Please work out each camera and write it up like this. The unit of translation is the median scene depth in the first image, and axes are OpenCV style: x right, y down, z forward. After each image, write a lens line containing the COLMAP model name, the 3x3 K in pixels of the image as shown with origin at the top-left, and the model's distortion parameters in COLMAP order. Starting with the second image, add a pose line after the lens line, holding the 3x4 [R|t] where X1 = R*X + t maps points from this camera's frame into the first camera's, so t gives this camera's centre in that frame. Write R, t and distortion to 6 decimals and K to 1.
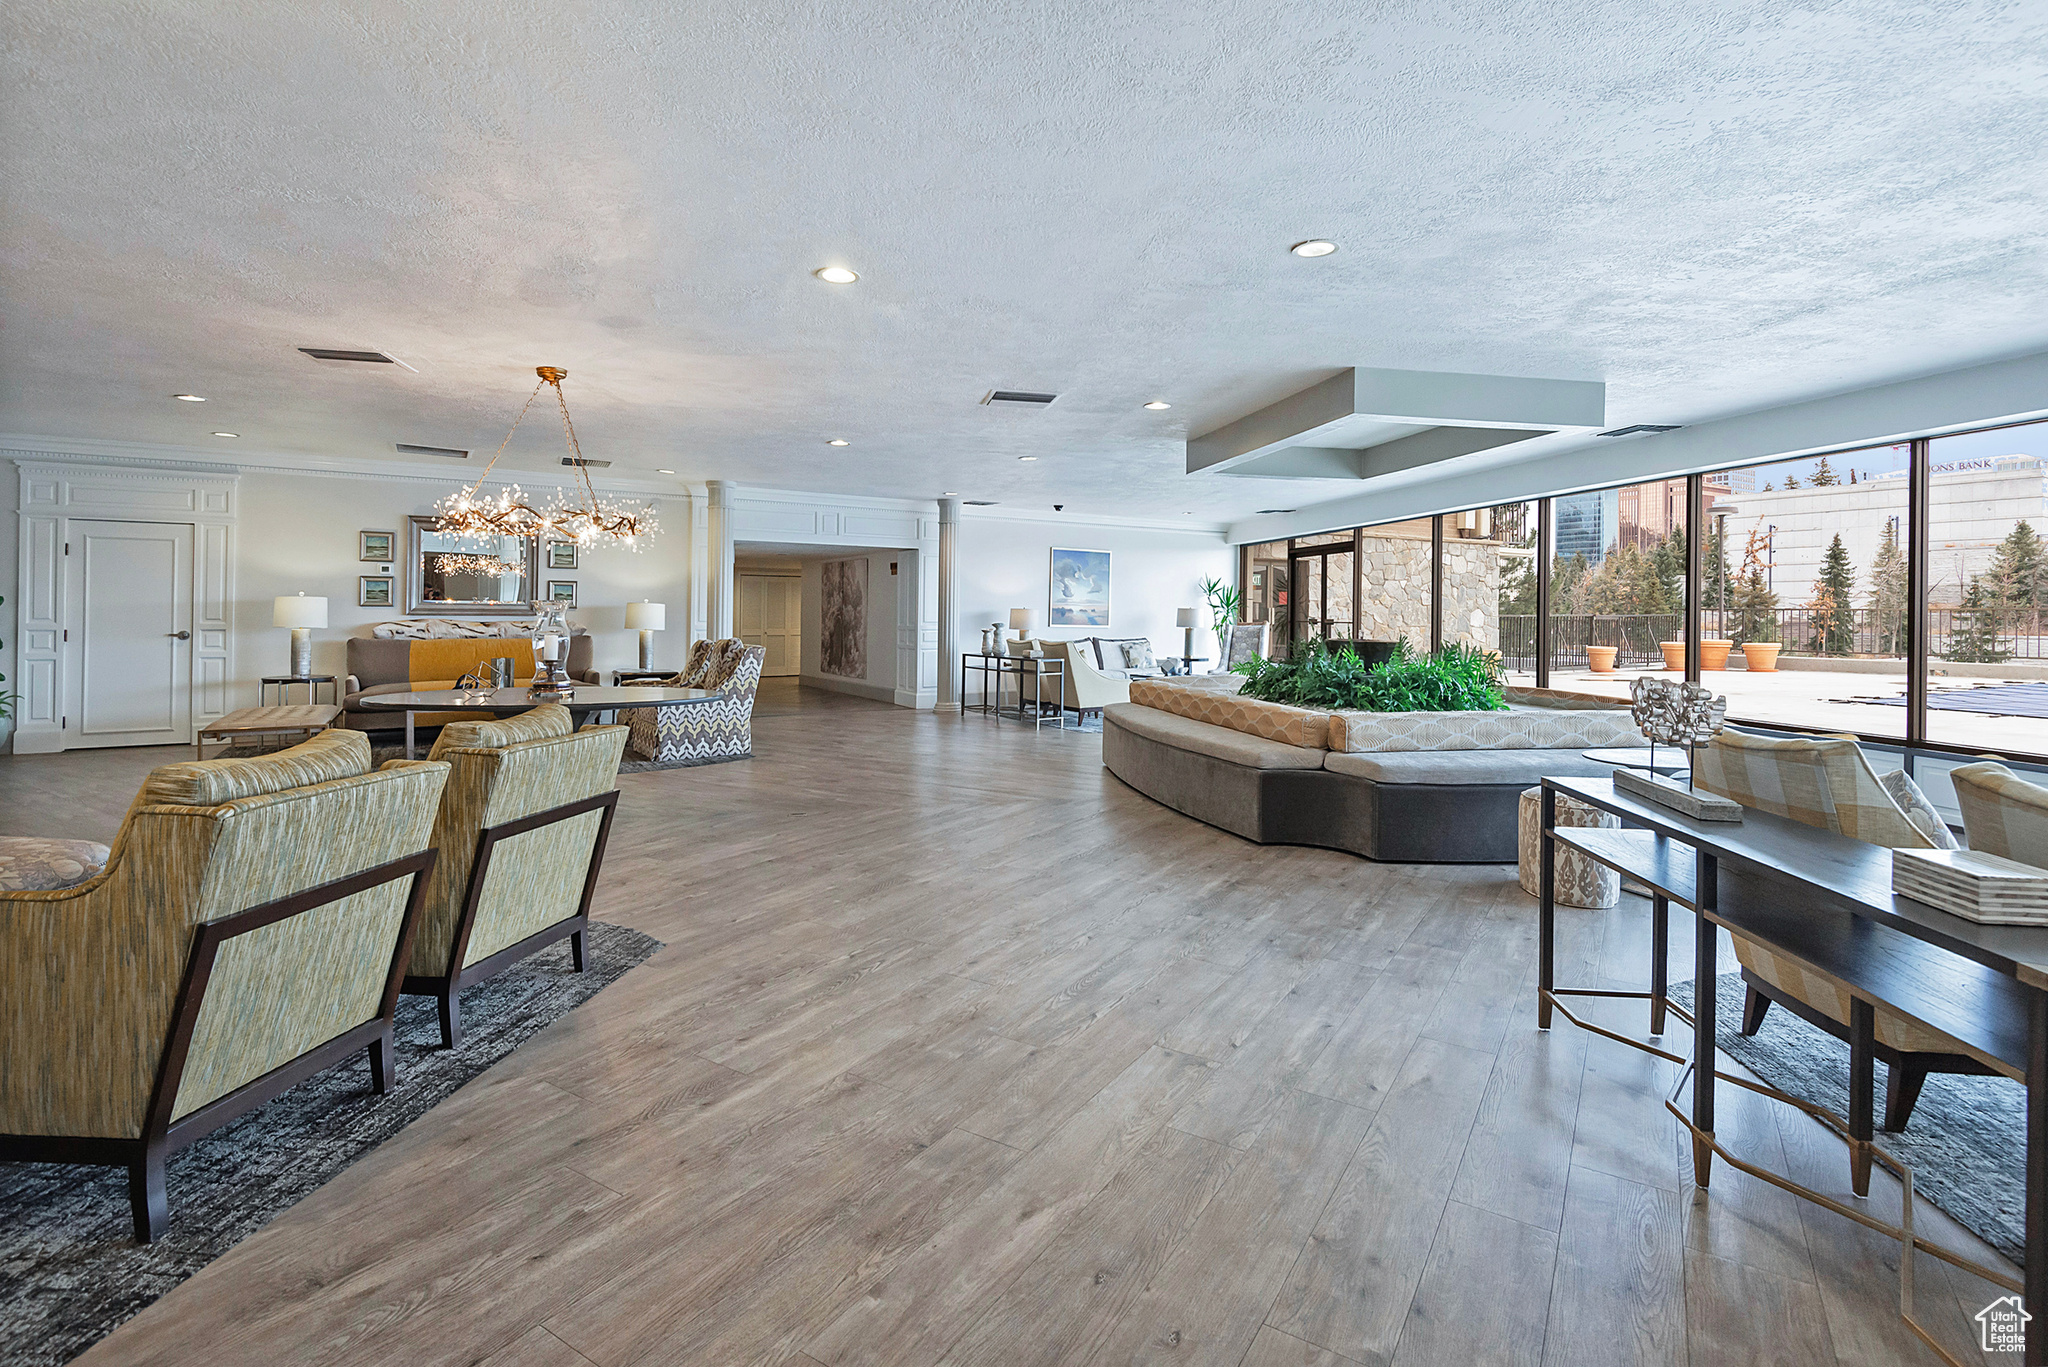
lens RADIAL K [[960.0, 0, 1034.2], [0, 960.0, 683.4], [0, 0, 1]] dist [0.031971, -0.015245]
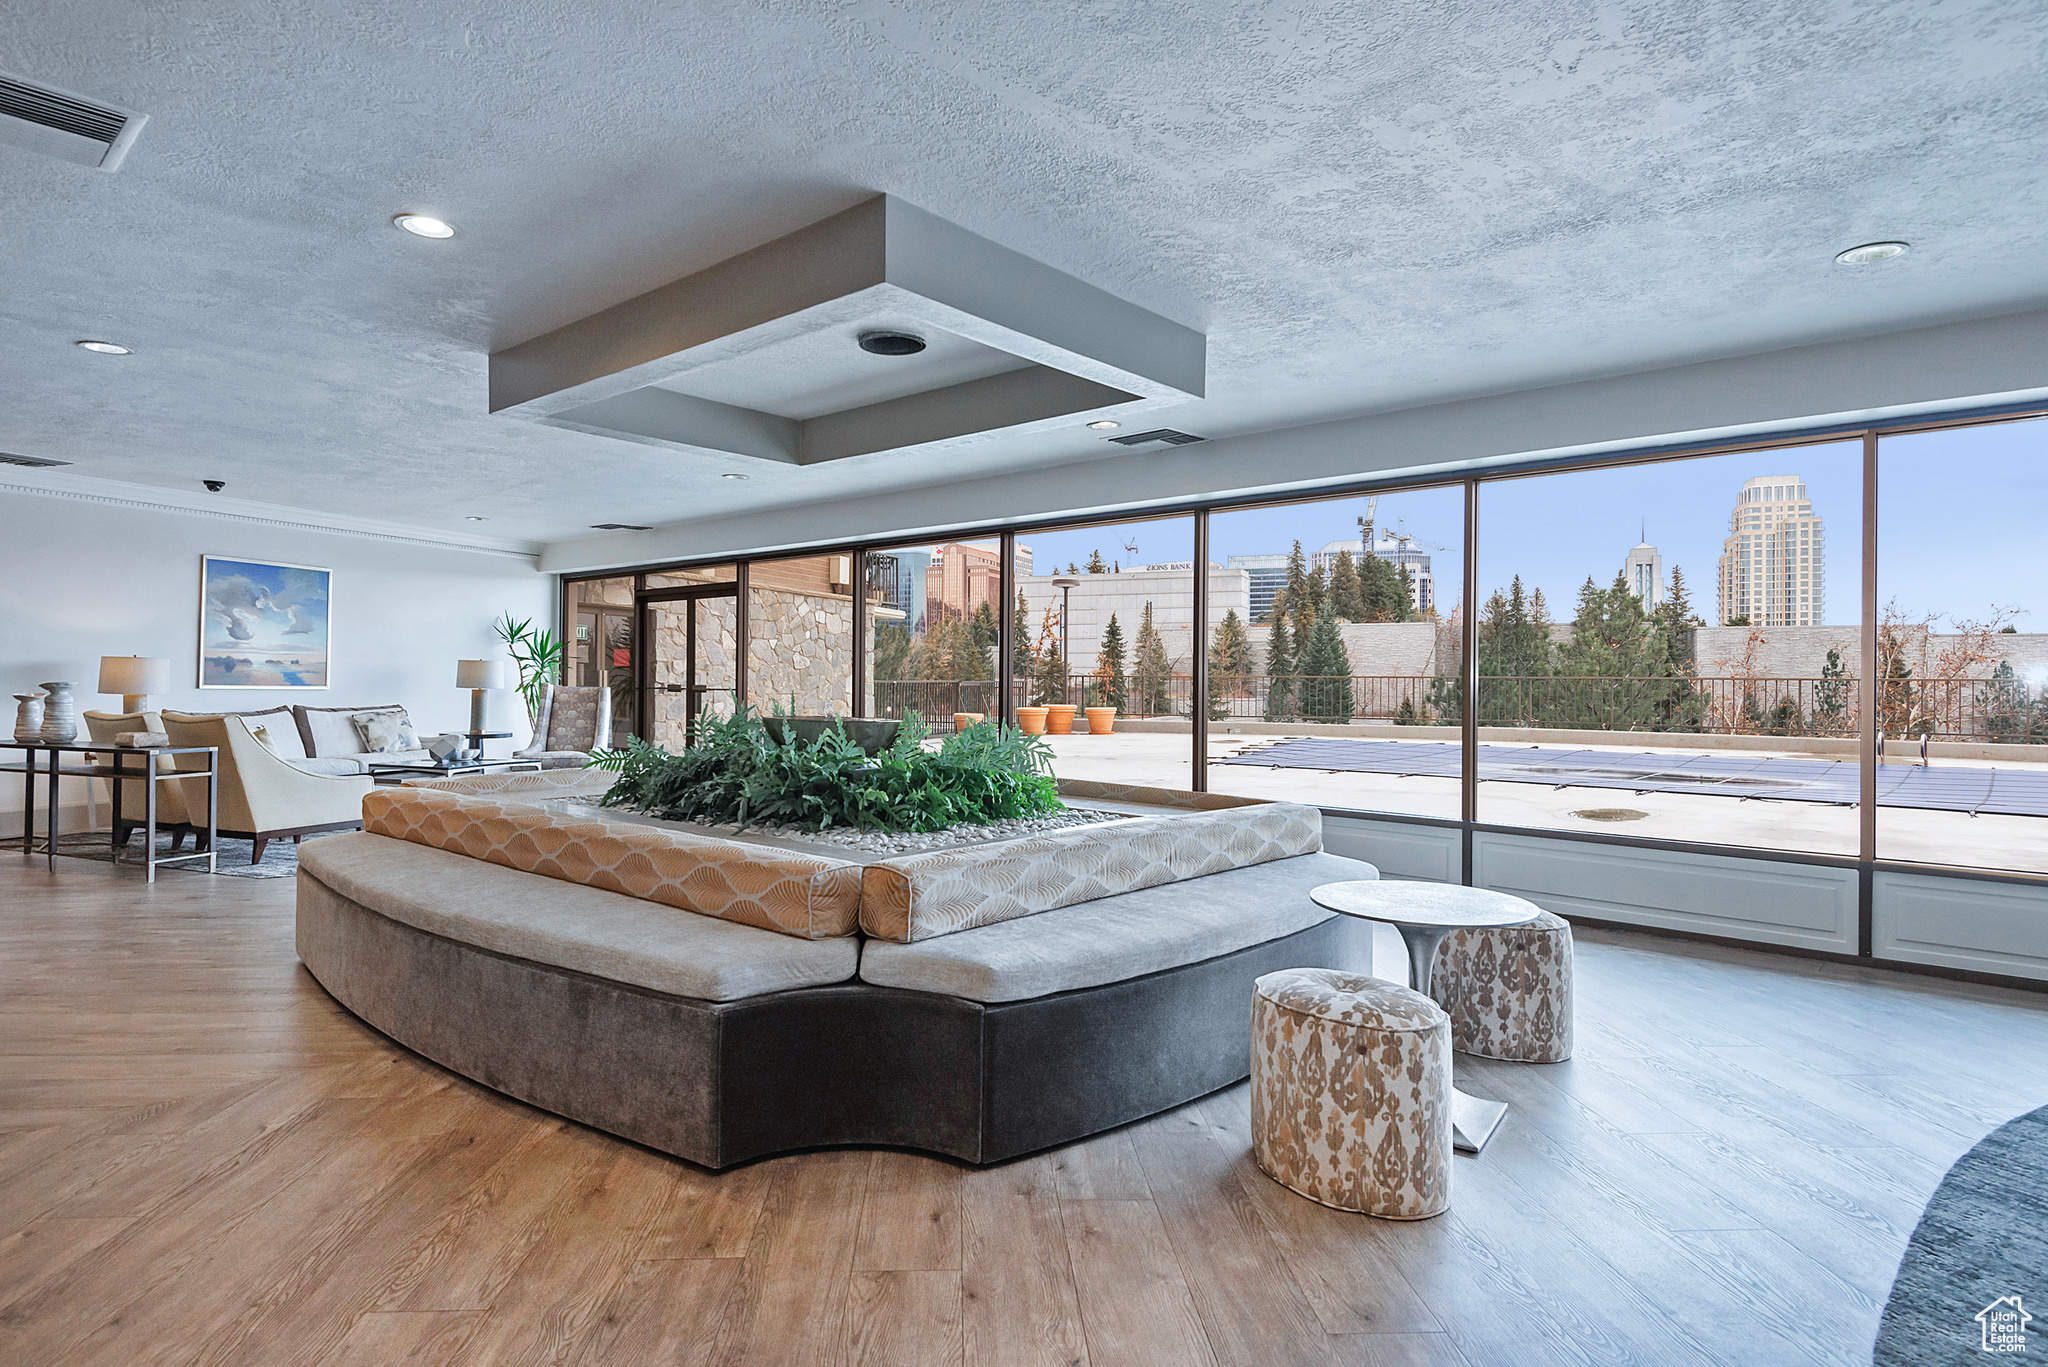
lens RADIAL K [[873.8, 0, 1024.0], [0, 873.8, 683.5], [0, 0, 1]] dist [0.015739, -0.000505]
pose [[0.744437, 0.006893, 0.667658, 0.036580], [0.039638, 0.997727, -0.054498, -0.015999], [-0.666516, 0.067035, 0.742471, 0.315286]]
